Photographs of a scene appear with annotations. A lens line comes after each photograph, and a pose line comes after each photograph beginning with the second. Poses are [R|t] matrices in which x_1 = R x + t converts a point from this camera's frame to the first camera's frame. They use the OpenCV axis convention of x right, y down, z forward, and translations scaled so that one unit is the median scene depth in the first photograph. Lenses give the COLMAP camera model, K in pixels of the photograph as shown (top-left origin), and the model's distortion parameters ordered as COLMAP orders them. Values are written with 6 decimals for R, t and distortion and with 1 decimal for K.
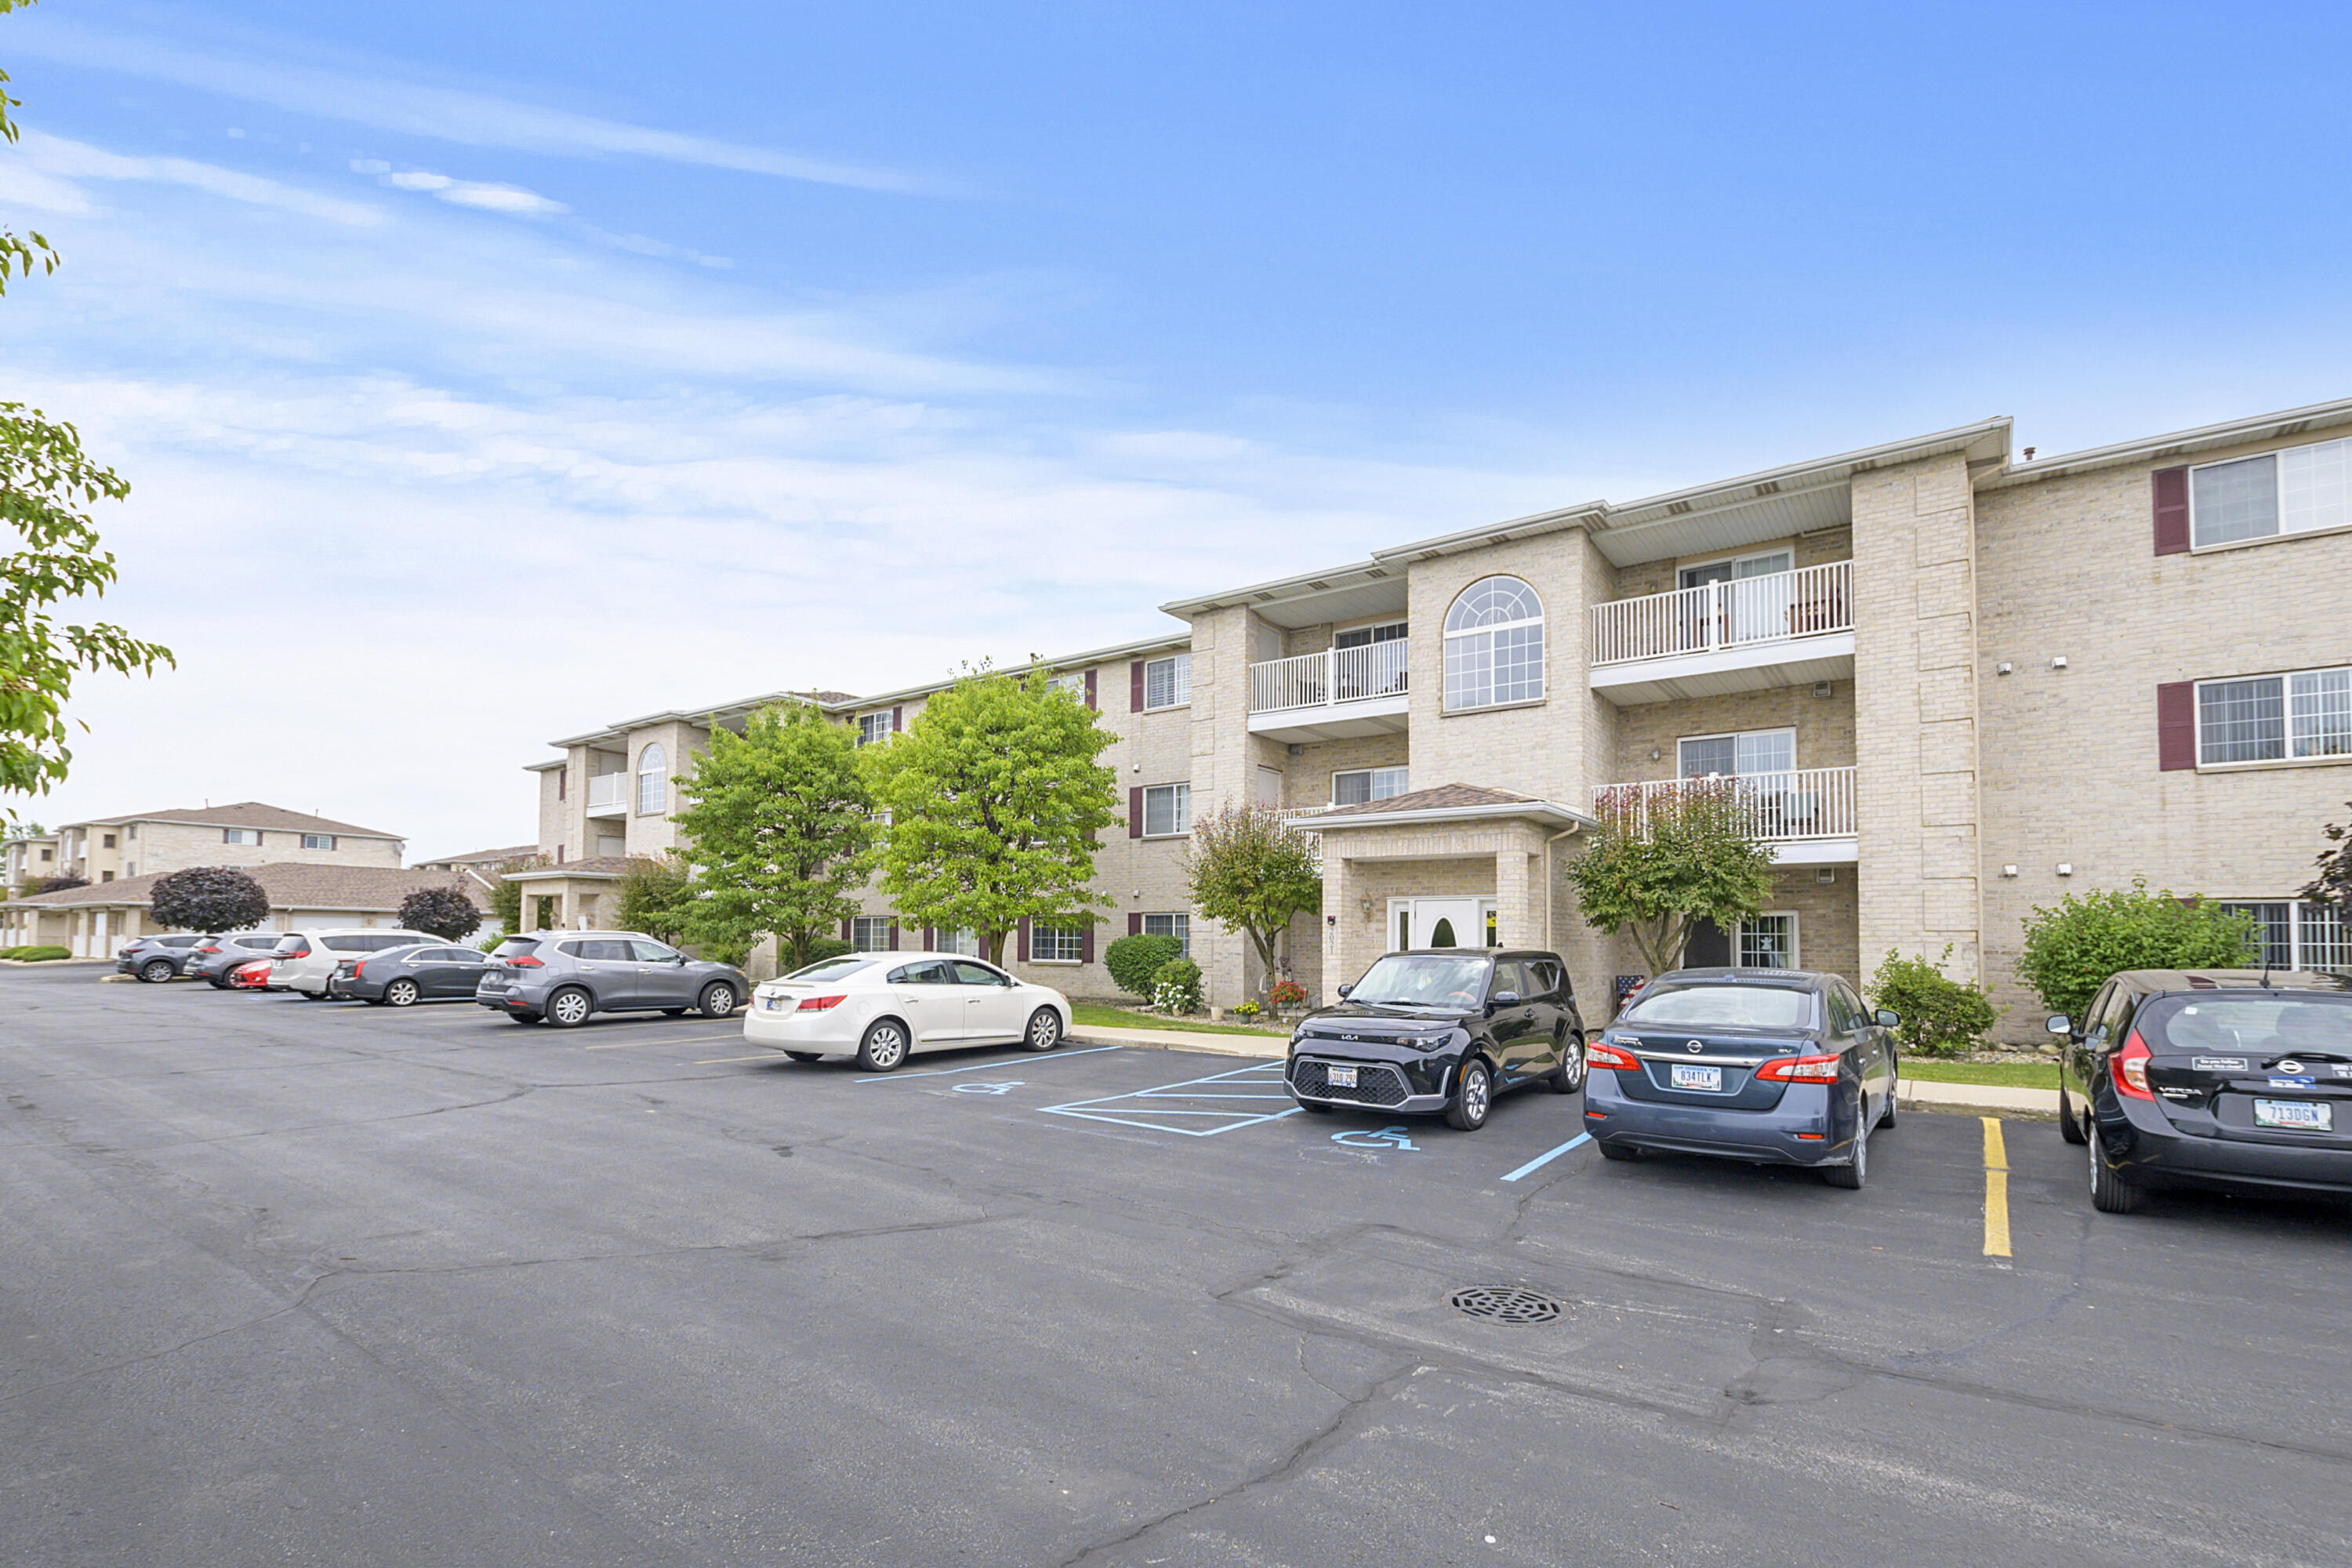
lens RADIAL K [[1026.0, 0, 1178.5], [0, 1026.0, 933.2], [0, 0, 1]] dist [0.008777, 0.000034]
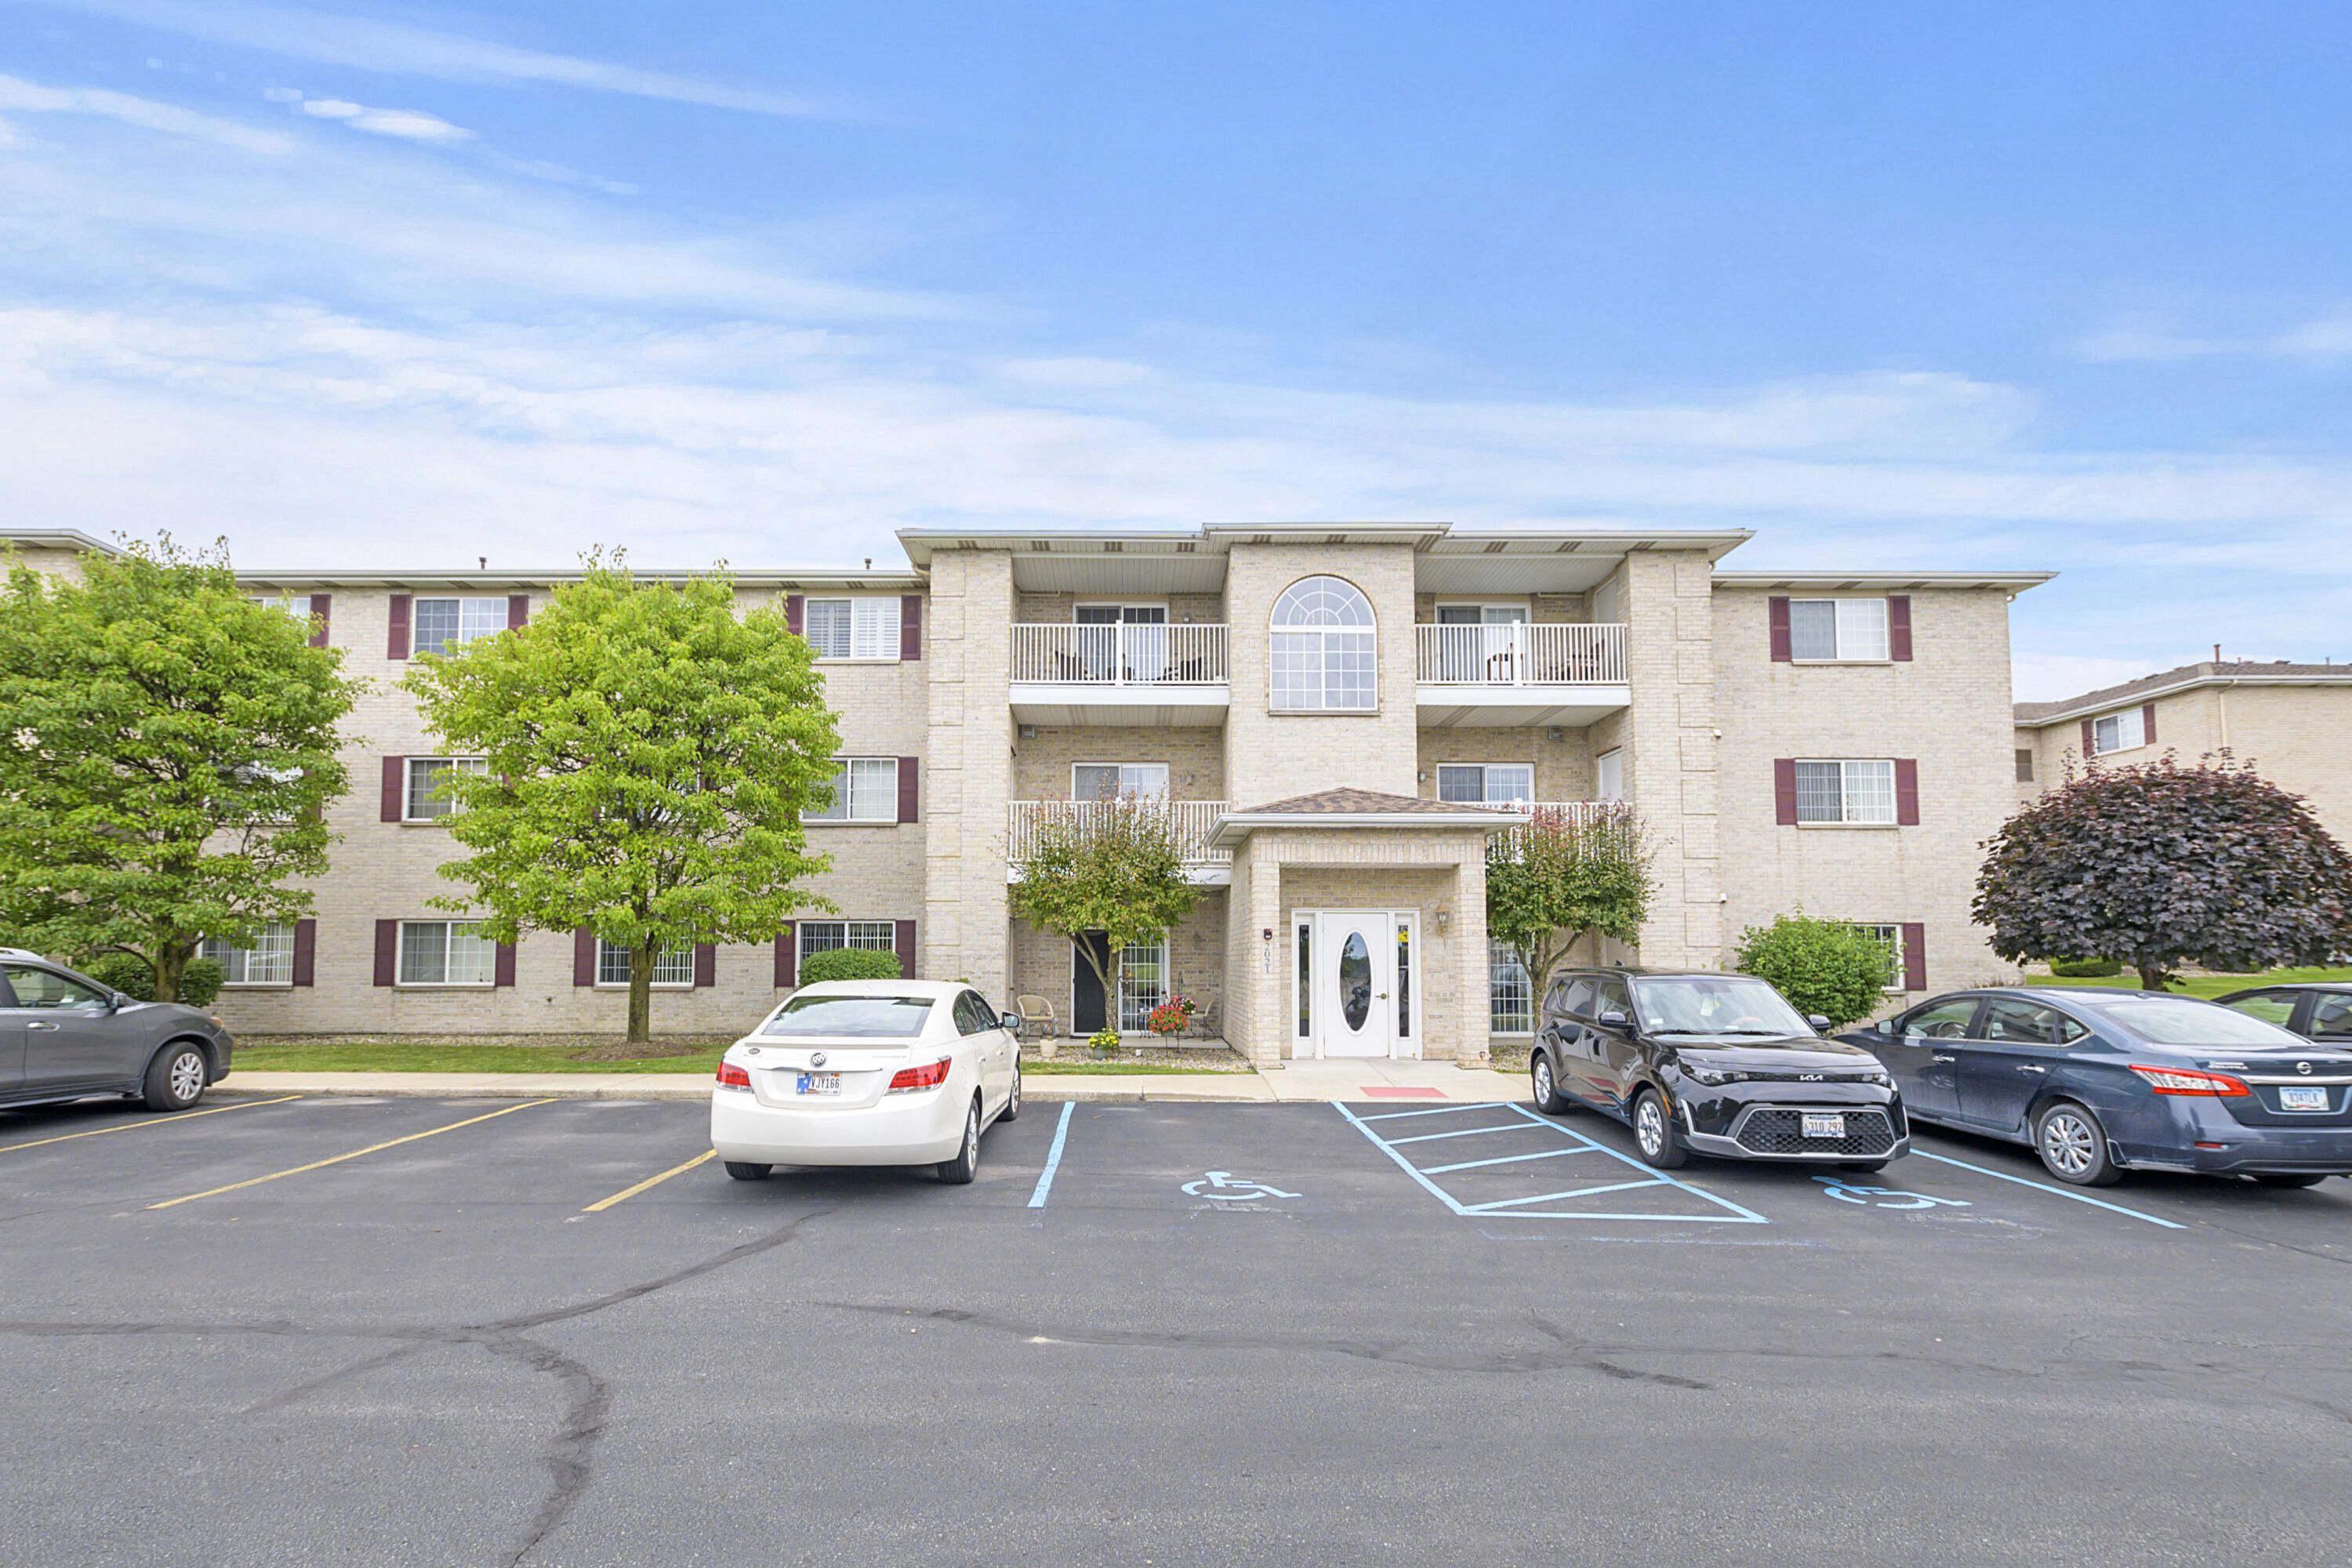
lens RADIAL K [[1057.6, 0, 1171.6], [0, 1057.6, 913.7], [0, 0, 1]] dist [0.005579, 0.000169]
pose [[0.823722, 0.017111, 0.566736, -0.387129], [-0.001525, 0.999608, -0.027964, -0.004521], [-0.566992, 0.022171, 0.823425, 0.290270]]
